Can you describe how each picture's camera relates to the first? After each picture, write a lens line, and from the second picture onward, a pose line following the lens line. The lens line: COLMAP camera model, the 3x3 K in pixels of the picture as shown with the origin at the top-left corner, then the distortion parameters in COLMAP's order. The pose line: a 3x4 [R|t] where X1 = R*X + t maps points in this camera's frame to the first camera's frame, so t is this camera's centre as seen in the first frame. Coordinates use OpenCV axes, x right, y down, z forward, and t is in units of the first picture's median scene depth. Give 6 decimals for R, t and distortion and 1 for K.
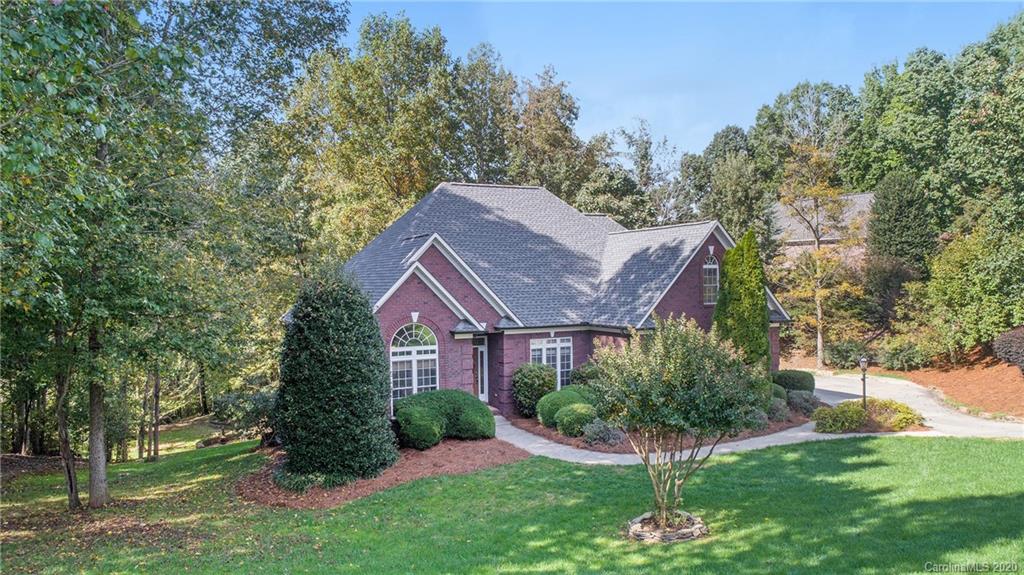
lens RADIAL K [[680.8, 0, 510.9], [0, 680.8, 285.0], [0, 0, 1]] dist [-0.007777, -0.001229]
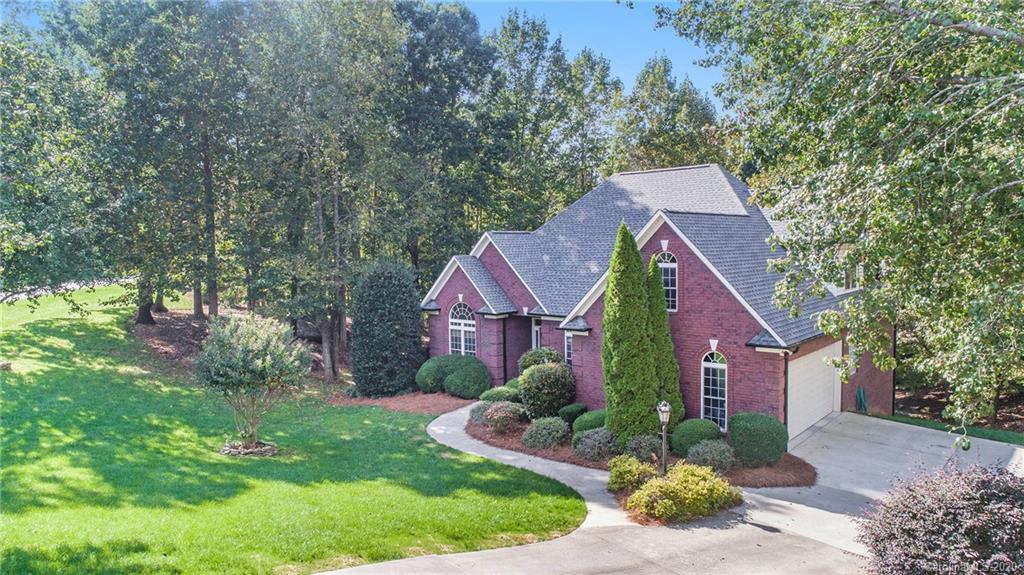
lens RADIAL K [[680.8, 0, 511.0], [0, 680.8, 287.9], [0, 0, 1]] dist [-0.007777, -0.001229]
pose [[0.377654, 0.067118, -0.923511, 1.114822], [0.004426, 0.997227, 0.074285, -0.070432], [0.925936, -0.032142, 0.376309, 0.588474]]
